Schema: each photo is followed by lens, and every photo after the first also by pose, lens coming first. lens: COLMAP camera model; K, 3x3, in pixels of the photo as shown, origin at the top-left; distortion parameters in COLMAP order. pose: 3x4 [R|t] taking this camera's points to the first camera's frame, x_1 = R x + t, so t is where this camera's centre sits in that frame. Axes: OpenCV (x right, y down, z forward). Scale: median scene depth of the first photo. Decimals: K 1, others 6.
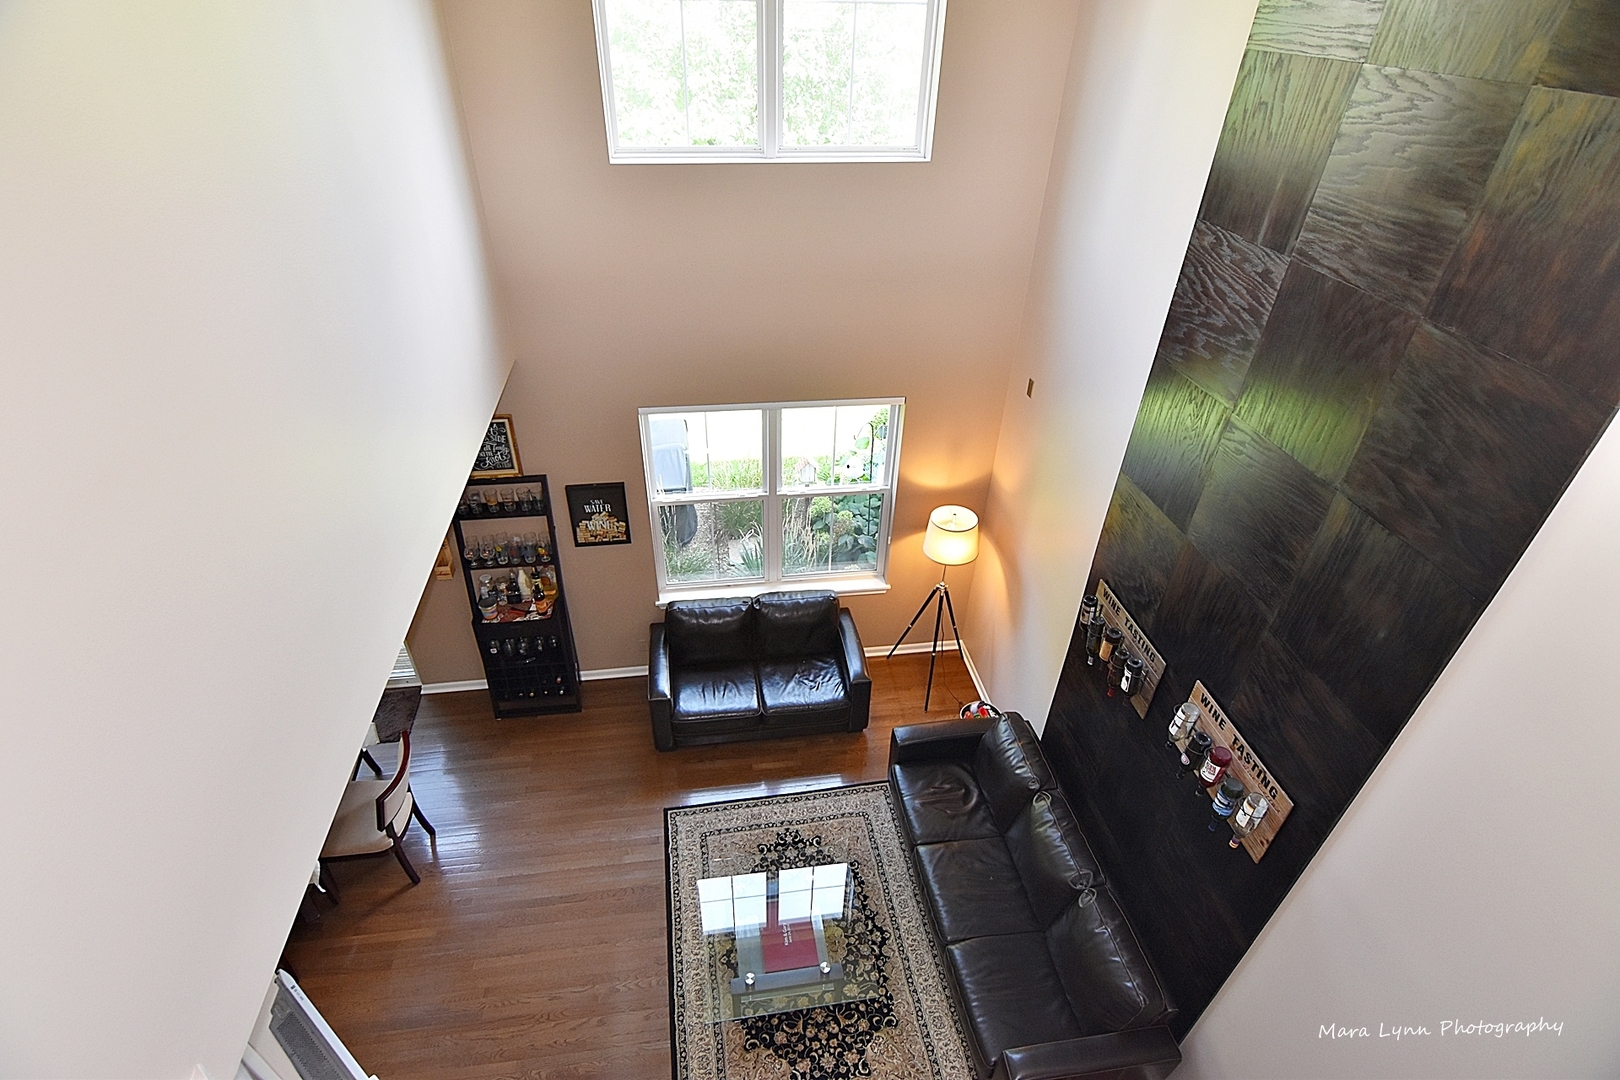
lens RADIAL K [[790.5, 0, 807.9], [0, 790.5, 543.2], [0, 0, 1]] dist [-0.020218, -0.001942]
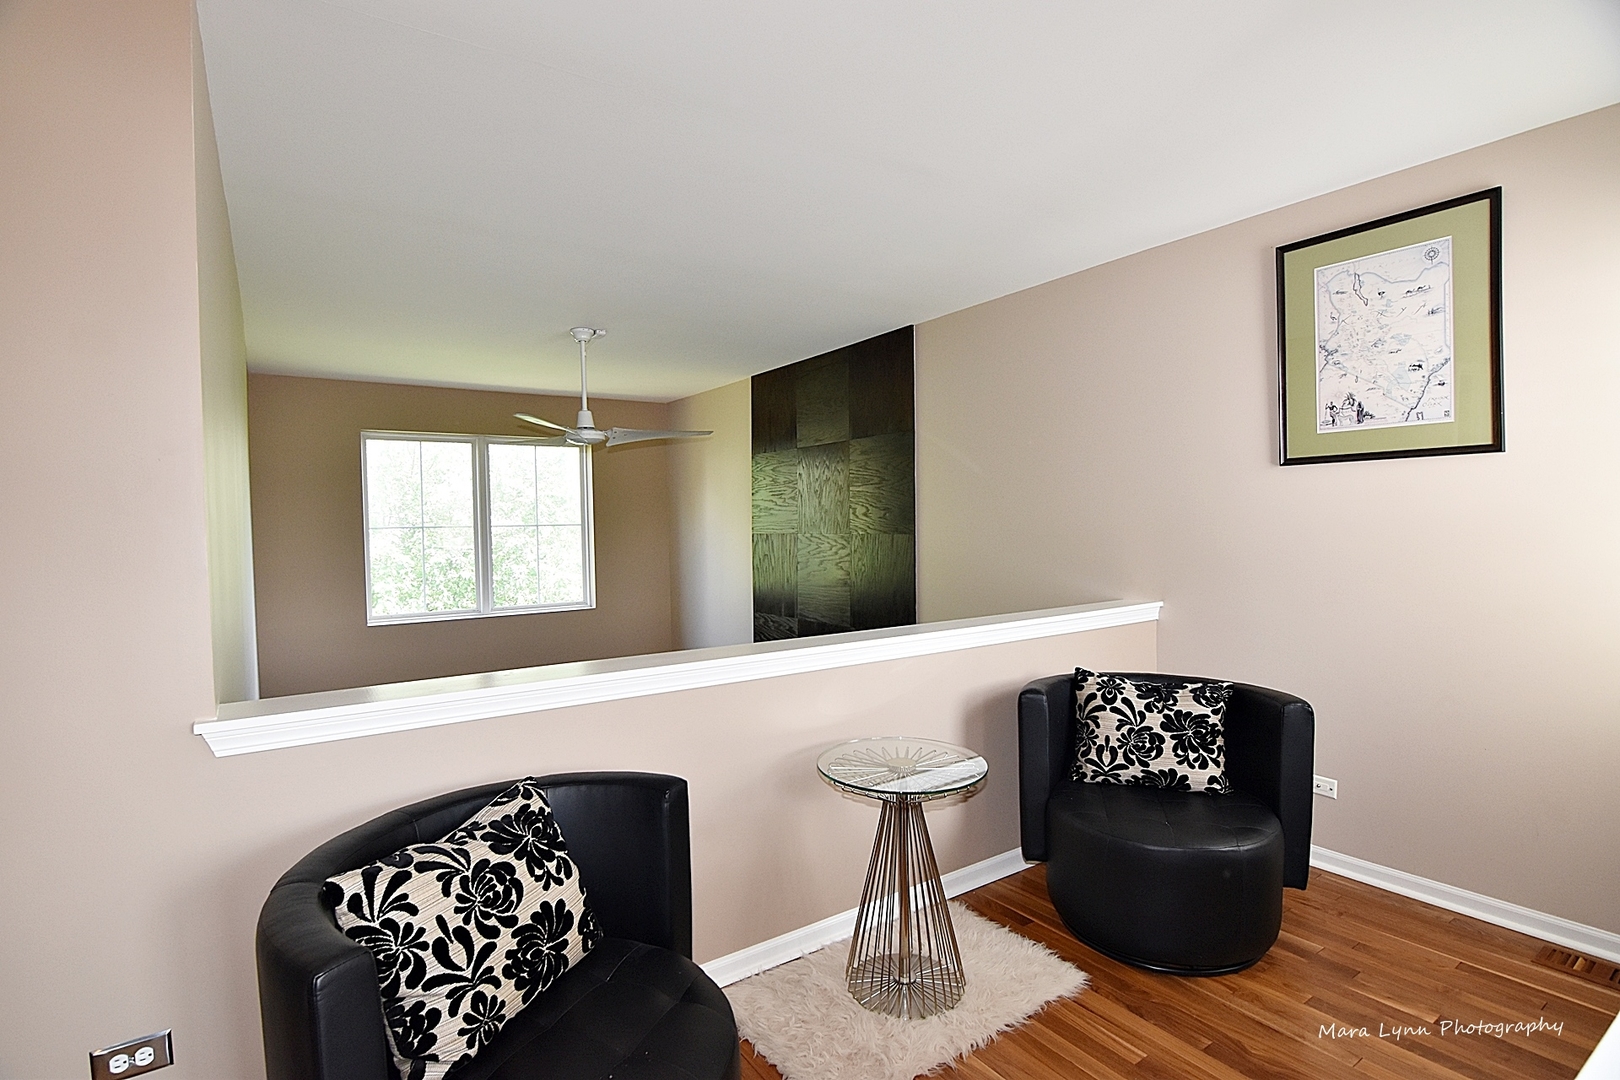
lens RADIAL K [[790.5, 0, 807.9], [0, 790.5, 543.2], [0, 0, 1]] dist [-0.020218, -0.001942]
pose [[0.895324, -0.039778, 0.443637, -0.180605], [0.281189, 0.822920, -0.493696, 0.349529], [-0.345439, 0.566764, 0.747964, -0.458414]]
